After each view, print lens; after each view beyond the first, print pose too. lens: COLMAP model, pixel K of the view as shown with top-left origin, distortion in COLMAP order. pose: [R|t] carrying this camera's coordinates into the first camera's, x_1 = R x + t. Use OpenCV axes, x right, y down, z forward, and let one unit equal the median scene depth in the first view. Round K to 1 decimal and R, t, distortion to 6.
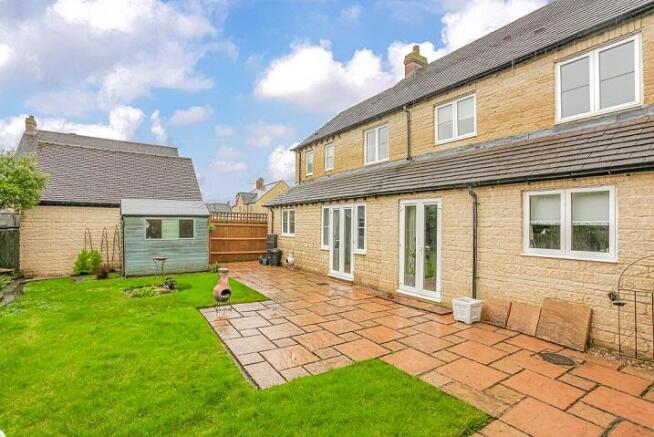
lens RADIAL K [[313.9, 0, 327.0], [0, 313.9, 218.5], [0, 0, 1]] dist [-0.070285, 0.031065]
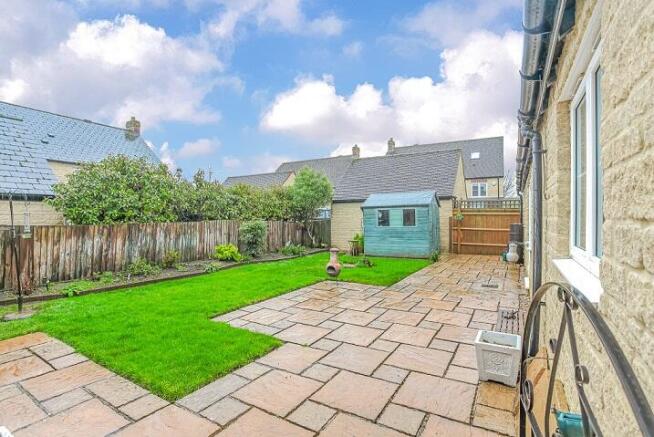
lens RADIAL K [[313.9, 0, 327.0], [0, 313.9, 218.5], [0, 0, 1]] dist [-0.070285, 0.031065]
pose [[0.444821, -0.007862, -0.895585, 0.421130], [0.025660, 0.999663, 0.003969, 0.025347], [0.895252, -0.024747, 0.444873, 0.266423]]
